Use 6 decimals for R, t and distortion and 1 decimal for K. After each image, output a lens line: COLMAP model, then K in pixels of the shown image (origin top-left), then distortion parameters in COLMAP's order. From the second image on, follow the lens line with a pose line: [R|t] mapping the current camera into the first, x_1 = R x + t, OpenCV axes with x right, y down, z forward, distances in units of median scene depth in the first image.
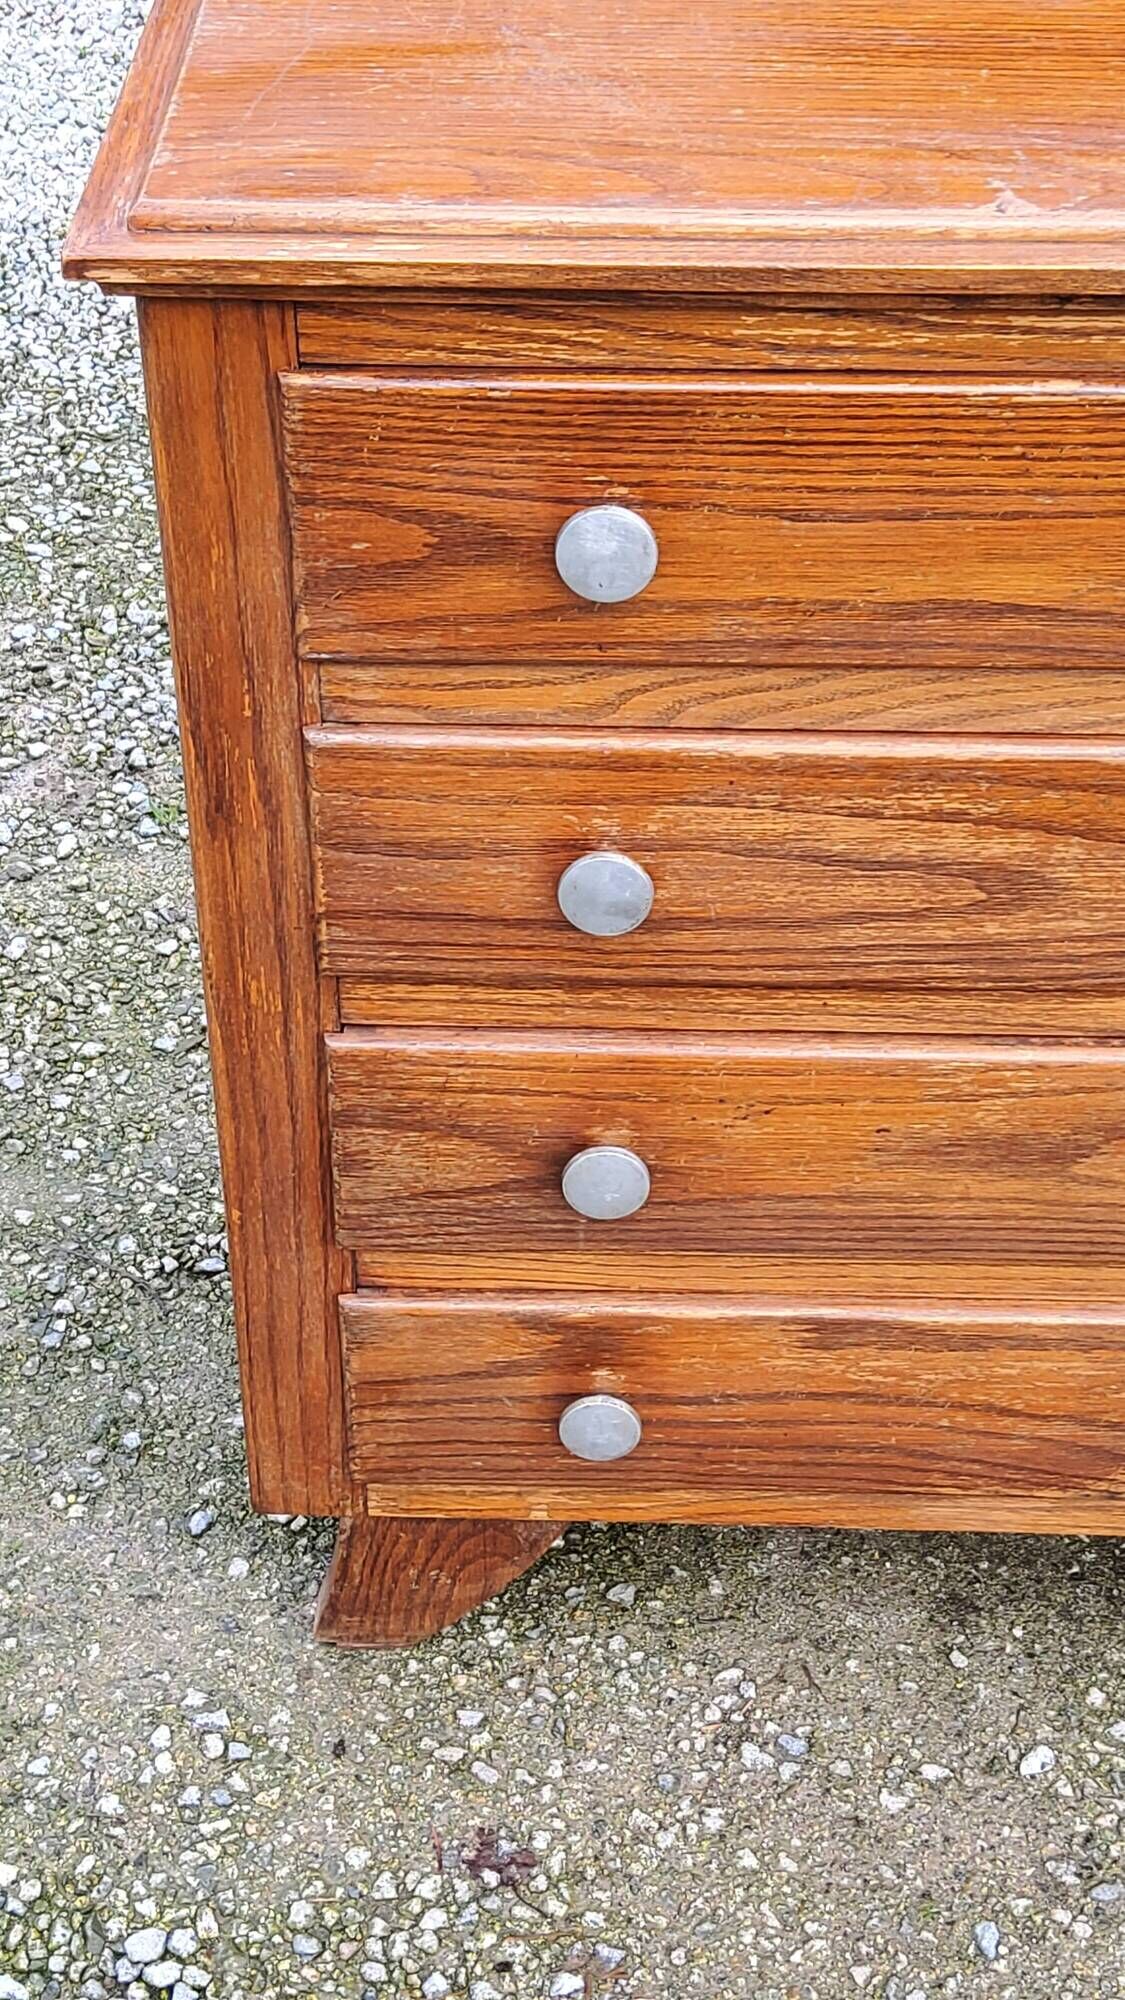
lens RADIAL K [[2985.4, 0, 578.8], [0, 2985.4, 981.7], [0, 0, 1]] dist [0.190187, -0.541848]
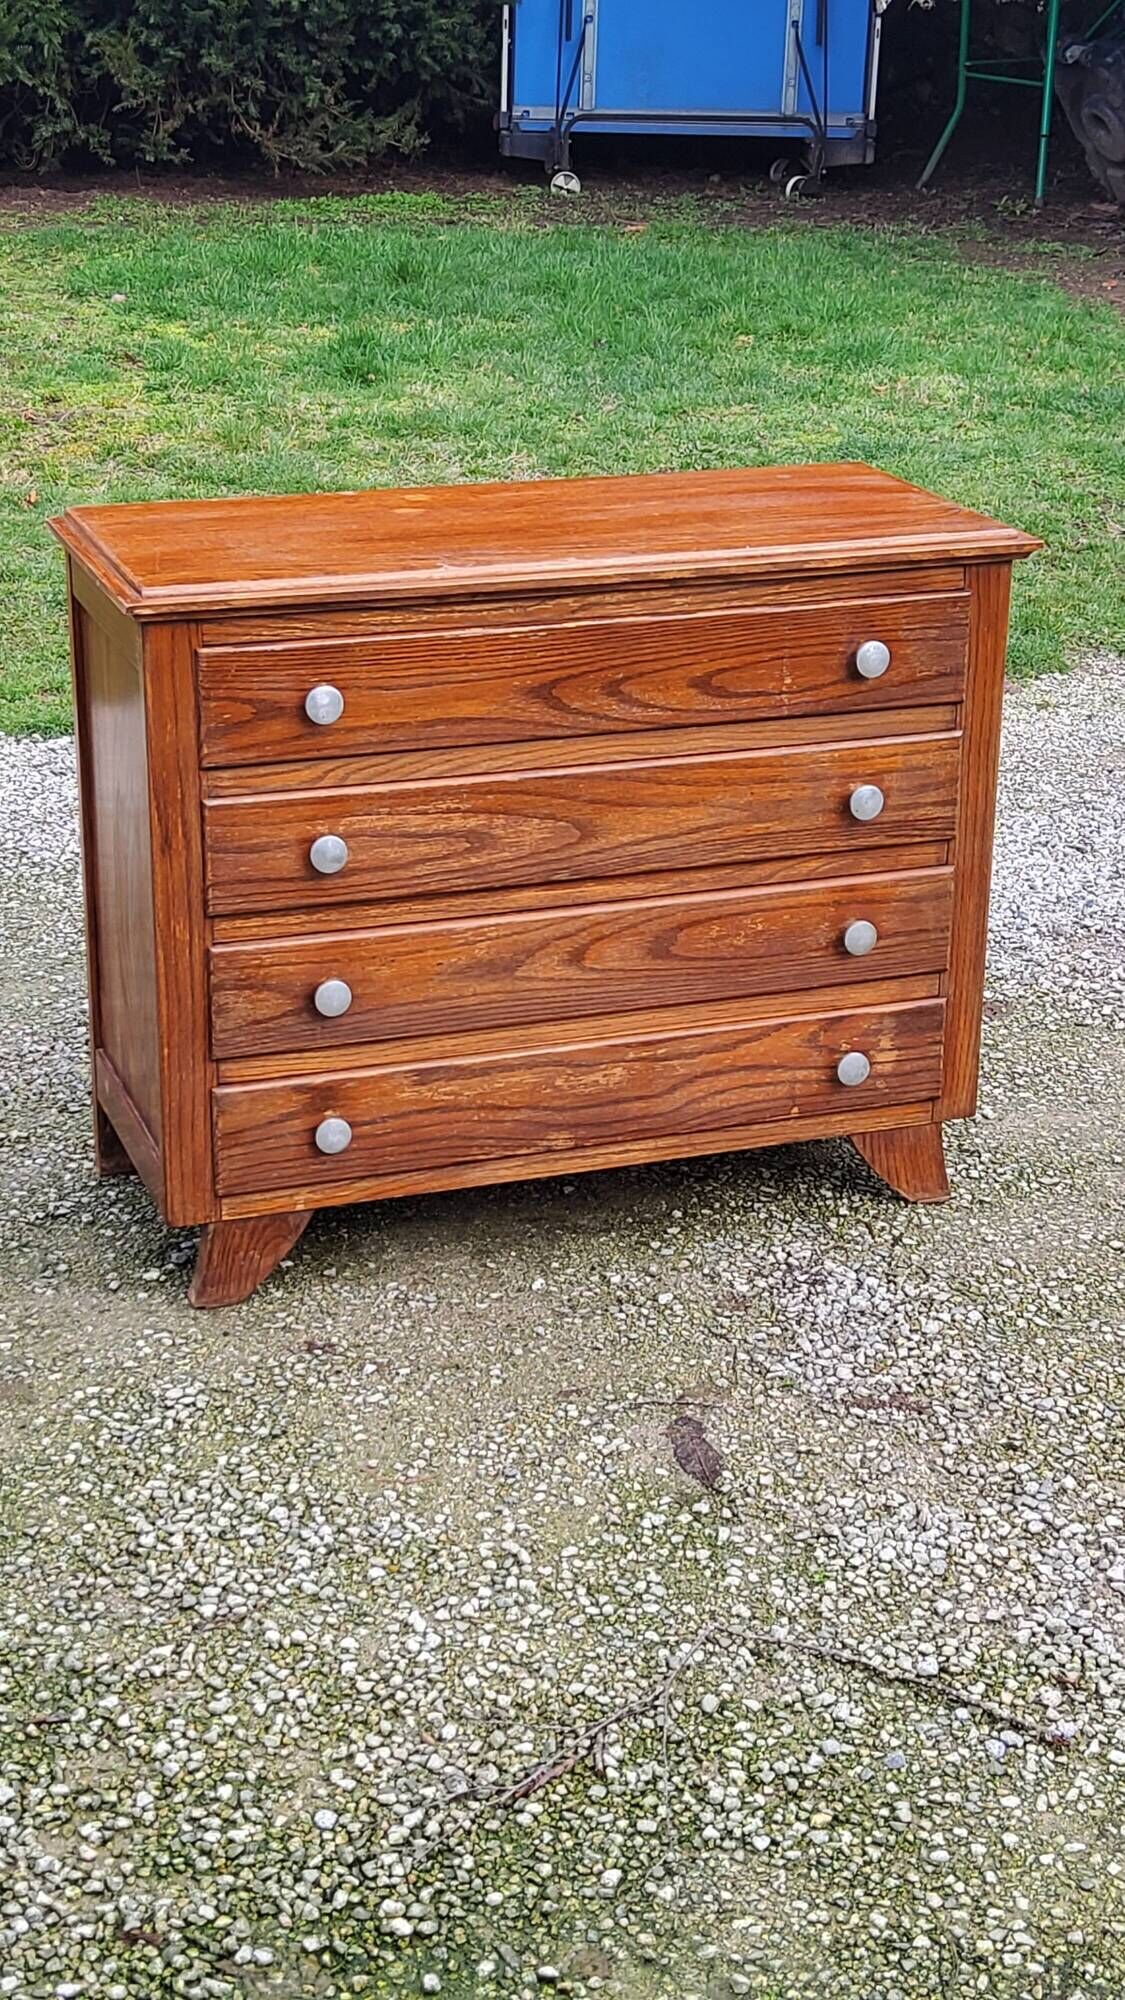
lens RADIAL K [[2978.5, 0, 573.7], [0, 2978.5, 966.4], [0, 0, 1]] dist [0.256667, -0.844343]
pose [[0.932115, -0.117953, 0.342417, -0.583127], [0.213416, 0.942771, -0.256197, 0.650235], [-0.292602, 0.311882, 0.903943, -1.125380]]
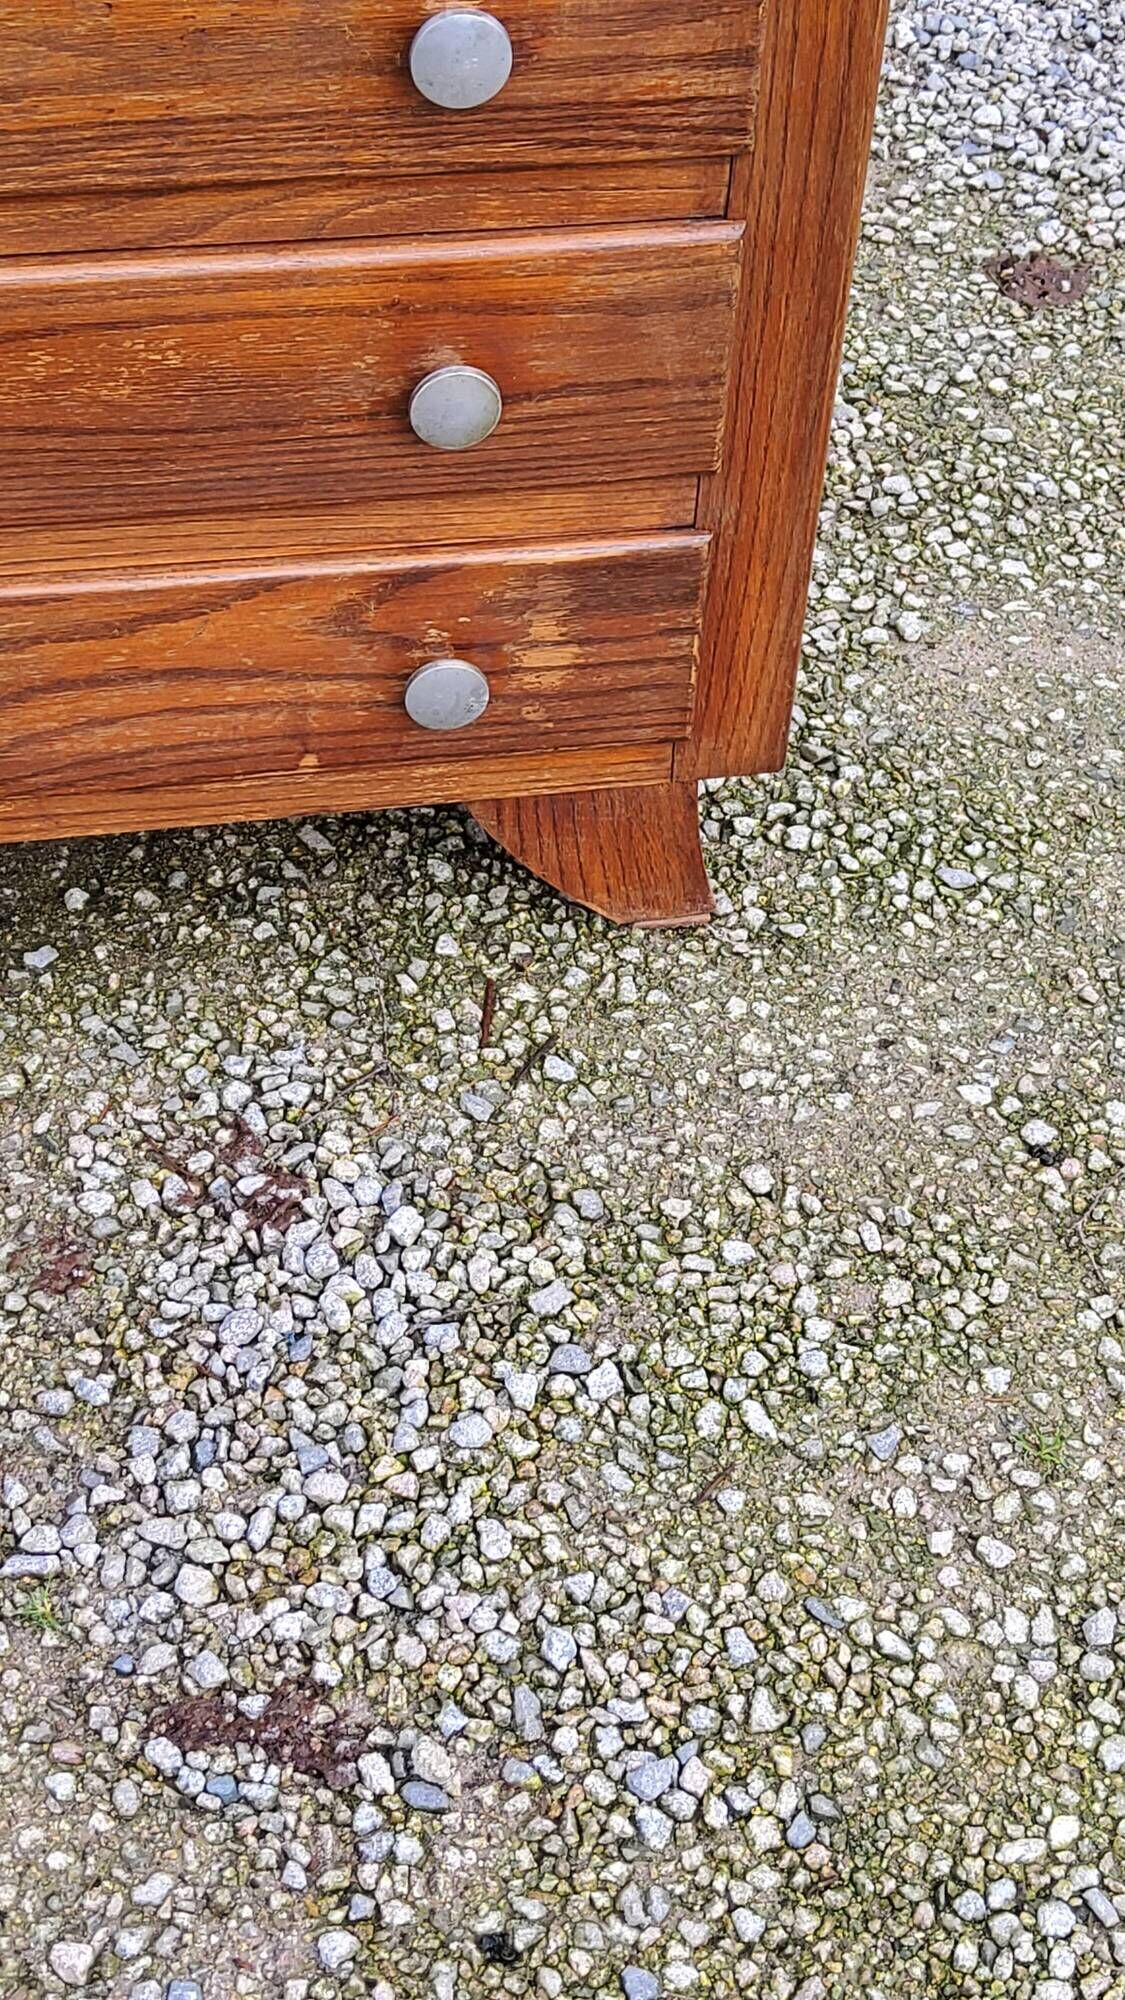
lens RADIAL K [[2985.4, 0, 578.8], [0, 2985.4, 981.7], [0, 0, 1]] dist [0.190187, -0.541848]
pose [[0.977717, -0.116600, 0.174567, 0.301364], [0.087961, 0.982589, 0.163651, 0.095397], [-0.190609, -0.144649, 0.970950, 0.040927]]
